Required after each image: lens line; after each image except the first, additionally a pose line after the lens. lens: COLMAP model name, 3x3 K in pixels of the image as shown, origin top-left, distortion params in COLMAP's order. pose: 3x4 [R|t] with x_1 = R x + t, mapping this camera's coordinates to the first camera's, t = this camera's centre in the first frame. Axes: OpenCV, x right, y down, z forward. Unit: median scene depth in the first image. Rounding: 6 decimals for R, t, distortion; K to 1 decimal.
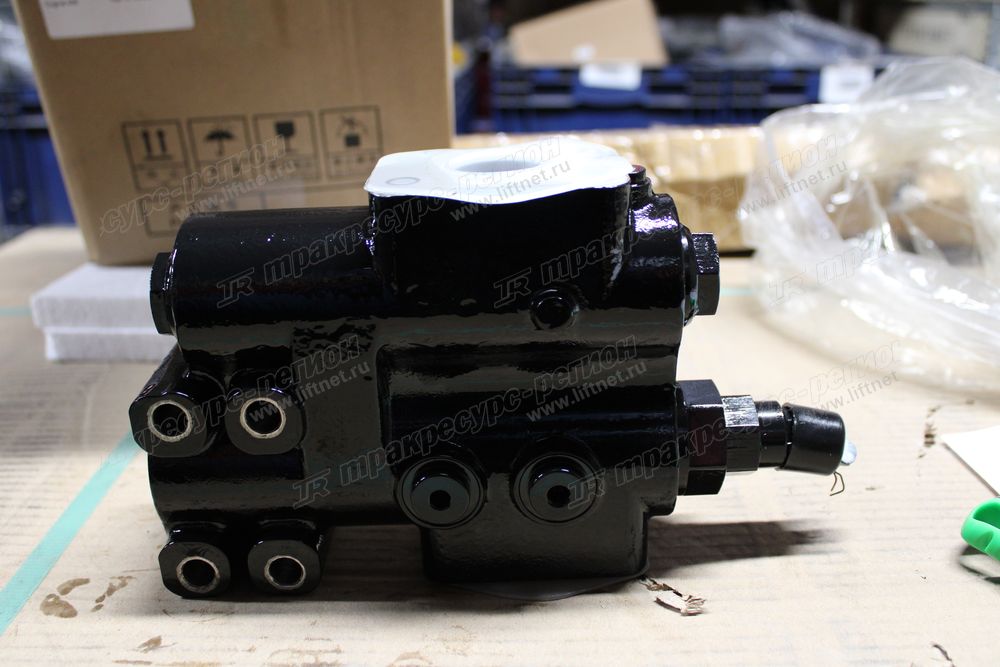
lens RADIAL K [[1009.6, 0, 502.1], [0, 1009.6, 319.0], [0, 0, 1]] dist [-0.153337, 0.161773]
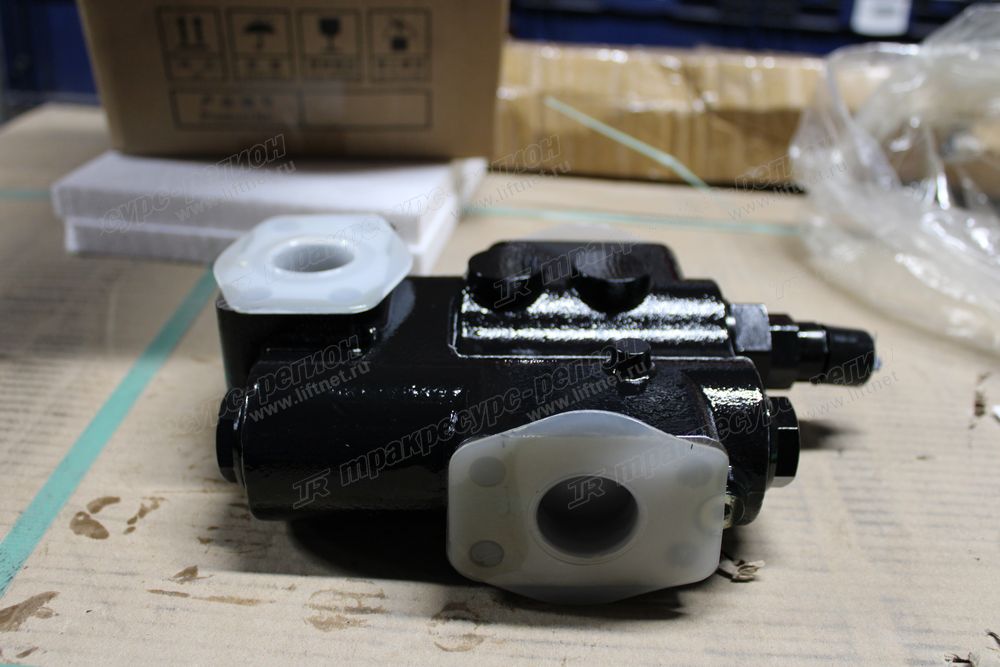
lens RADIAL K [[1009.6, 0, 502.1], [0, 1009.6, 319.0], [0, 0, 1]] dist [-0.153337, 0.161773]
pose [[0.997122, 0.074743, 0.012695, -0.052167], [-0.075651, 0.991897, 0.102069, -0.026934], [-0.004963, -0.102735, 0.994696, 0.037665]]
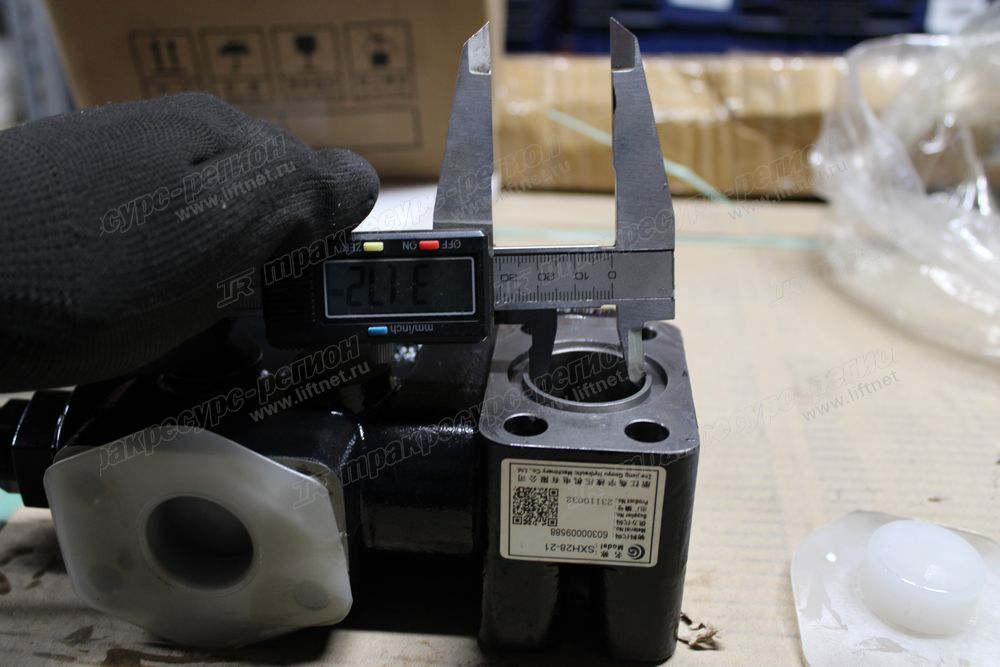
lens RADIAL K [[1009.6, 0, 502.1], [0, 1009.6, 319.0], [0, 0, 1]] dist [-0.153337, 0.161773]
pose [[0.995419, 0.052948, -0.079608, 0.050860], [-0.046236, 0.995399, 0.083920, -0.029834], [0.083686, -0.079855, 0.993287, 0.116190]]
